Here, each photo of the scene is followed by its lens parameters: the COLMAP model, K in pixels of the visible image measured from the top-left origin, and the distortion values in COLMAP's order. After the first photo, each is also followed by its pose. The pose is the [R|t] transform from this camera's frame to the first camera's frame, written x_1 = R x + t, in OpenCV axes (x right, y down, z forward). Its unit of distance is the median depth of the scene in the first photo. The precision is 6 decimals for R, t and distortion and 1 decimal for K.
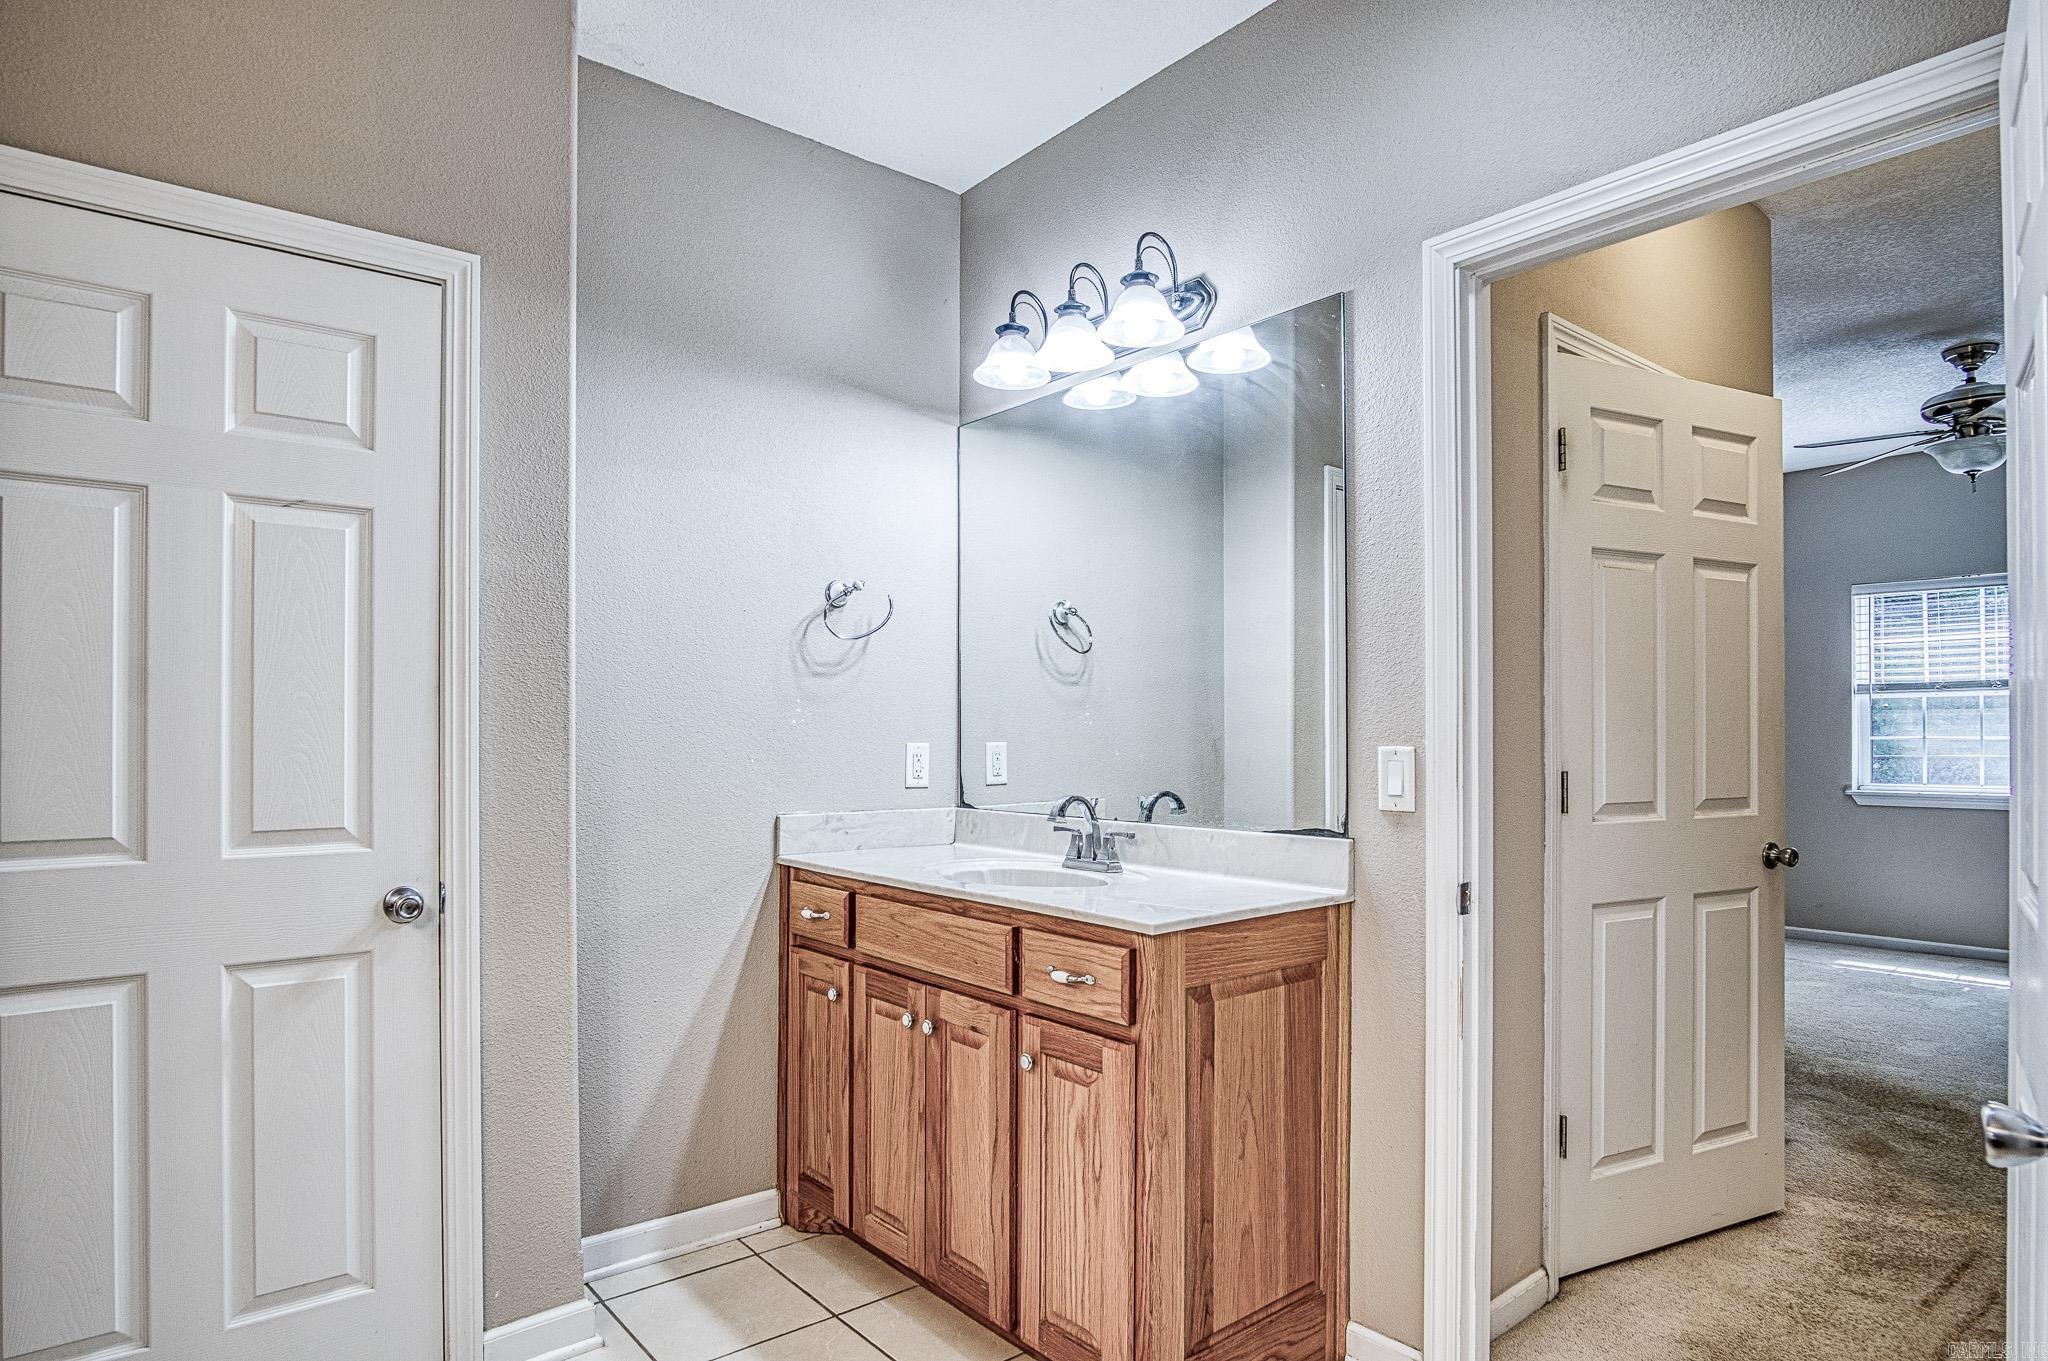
lens RADIAL K [[1136.5, 0, 1022.6], [0, 1136.5, 727.5], [0, 0, 1]] dist [-0.023875, 0.000775]
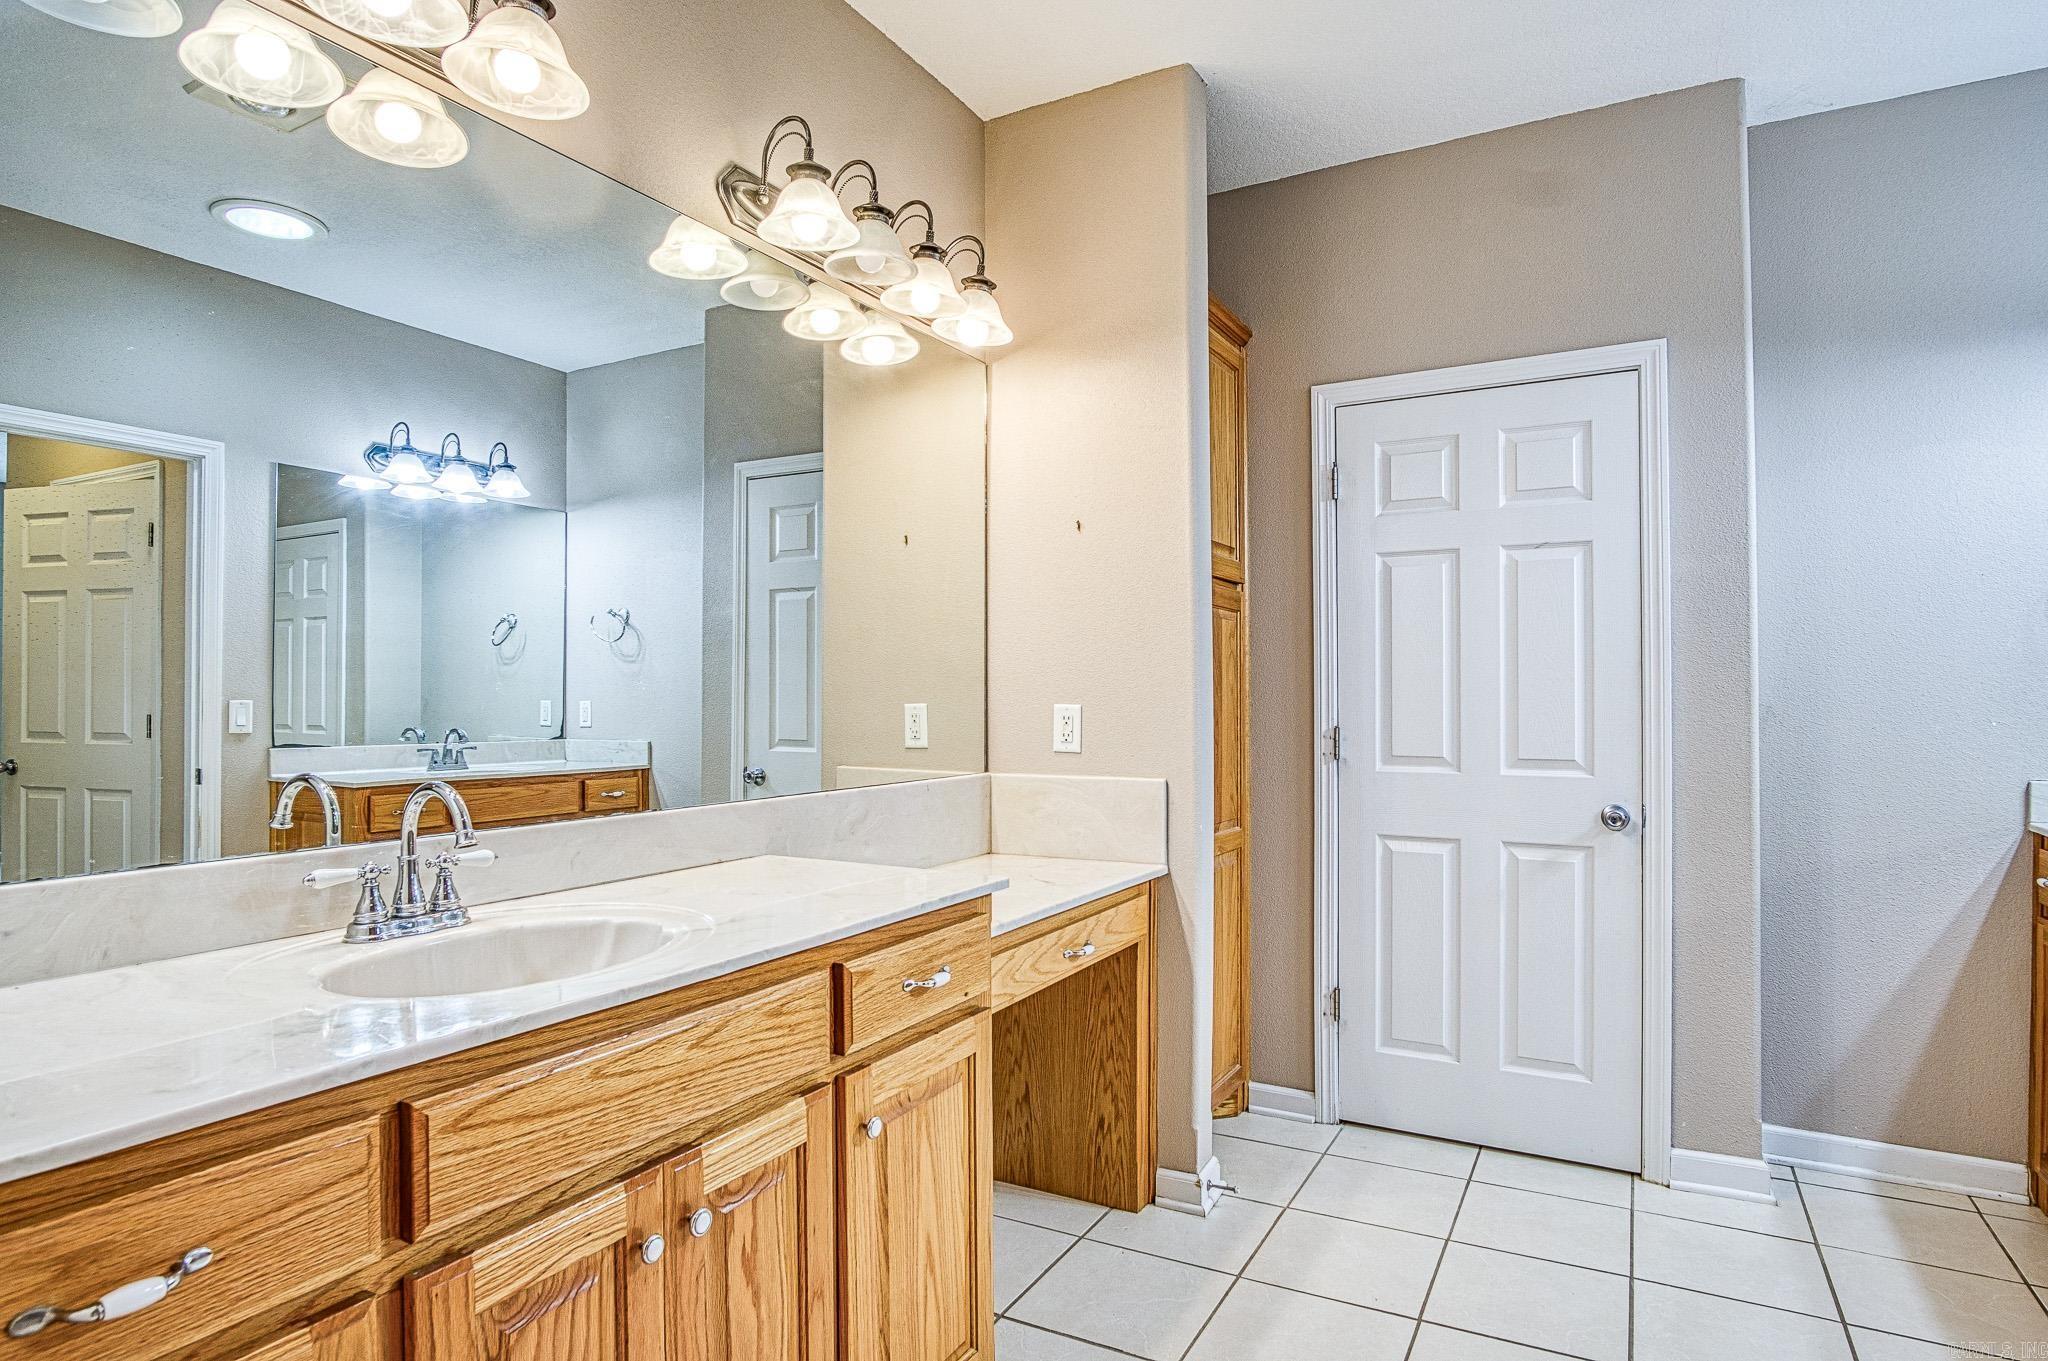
lens RADIAL K [[1136.5, 0, 1023.4], [0, 1136.5, 684.3], [0, 0, 1]] dist [-0.023875, 0.000775]
pose [[0.375818, -0.007771, -0.926661, 0.473411], [0.003256, 0.999970, -0.007066, -0.001840], [0.926688, -0.000361, 0.375832, -0.212499]]
